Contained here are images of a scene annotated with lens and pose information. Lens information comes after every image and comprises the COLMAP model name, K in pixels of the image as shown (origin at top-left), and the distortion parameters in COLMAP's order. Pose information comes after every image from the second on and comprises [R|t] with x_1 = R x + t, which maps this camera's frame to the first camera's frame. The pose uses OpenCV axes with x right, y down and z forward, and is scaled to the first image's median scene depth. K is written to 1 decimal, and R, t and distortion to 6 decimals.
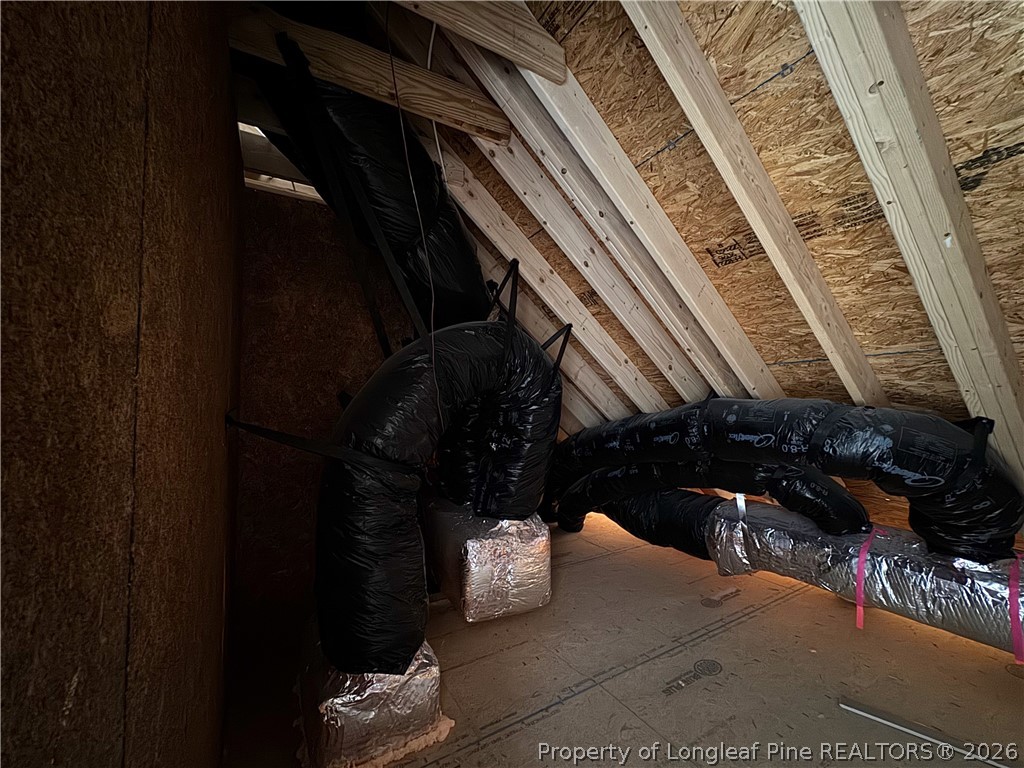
lens RADIAL K [[408.9, 0, 515.3], [0, 408.9, 383.2], [0, 0, 1]] dist [-0.002354, -0.000264]
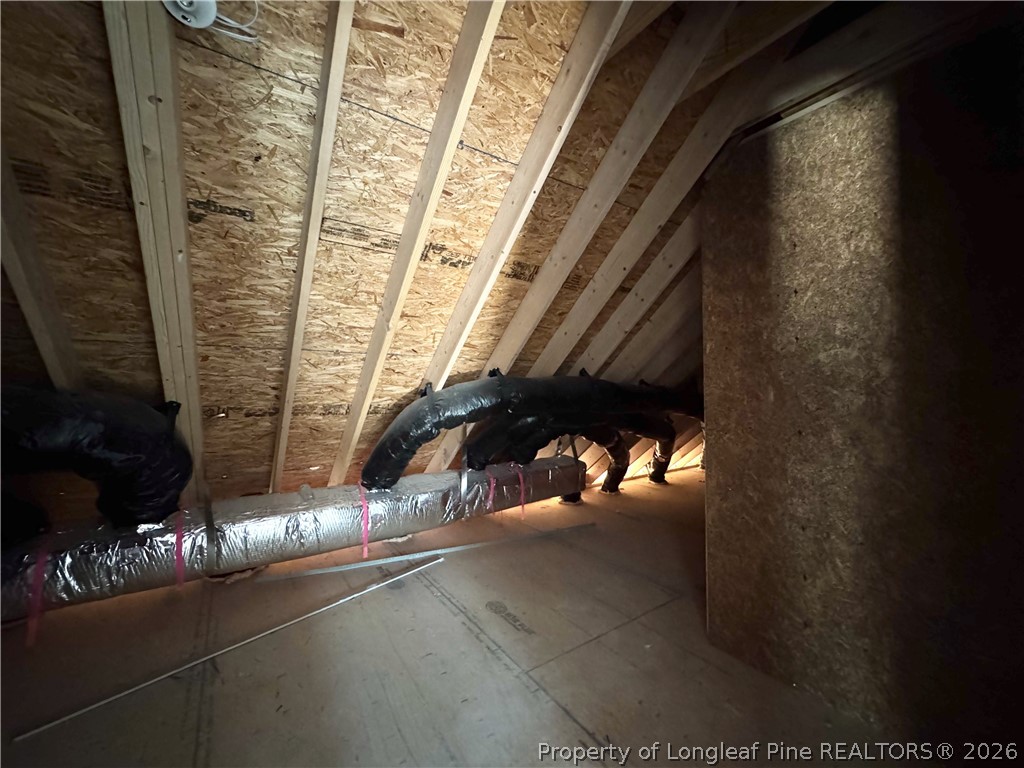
lens RADIAL K [[408.9, 0, 512.9], [0, 408.9, 387.8], [0, 0, 1]] dist [-0.002354, -0.000264]
pose [[-0.067087, 0.016734, 0.997607, -0.156375], [-0.041674, 0.998940, -0.019559, 0.020527], [-0.996876, -0.042887, -0.066319, 0.040887]]
